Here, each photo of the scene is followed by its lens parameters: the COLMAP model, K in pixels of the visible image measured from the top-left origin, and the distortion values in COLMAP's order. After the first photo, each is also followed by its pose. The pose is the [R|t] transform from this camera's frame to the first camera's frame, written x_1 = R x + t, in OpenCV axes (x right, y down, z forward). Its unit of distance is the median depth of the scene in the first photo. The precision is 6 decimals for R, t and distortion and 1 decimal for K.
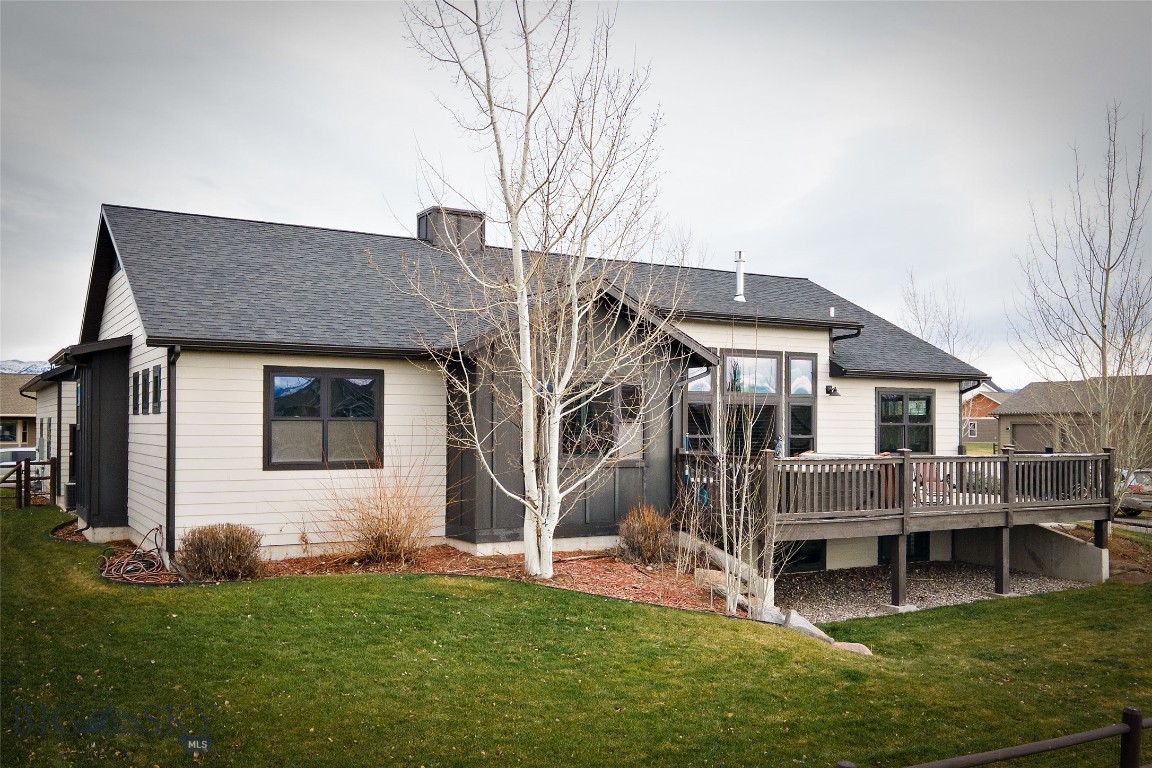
lens RADIAL K [[990.1, 0, 571.5], [0, 990.1, 430.0], [0, 0, 1]] dist [0.033422, 0.009354]
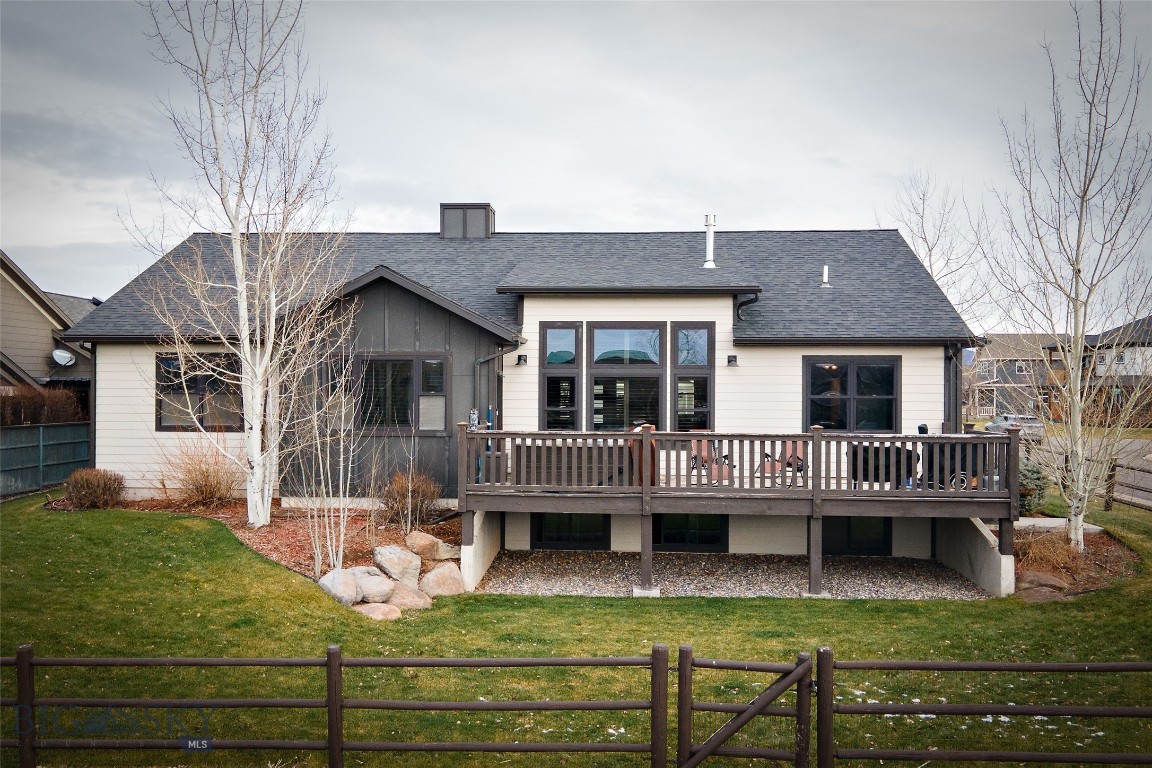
lens RADIAL K [[998.8, 0, 576.0], [0, 998.8, 384.0], [0, 0, 1]] dist [0.028142, 0.006762]
pose [[0.832218, -0.002023, -0.554445, 0.765347], [-0.002576, 0.999968, -0.007514, -0.012070], [0.554443, 0.007681, 0.832186, 0.158092]]
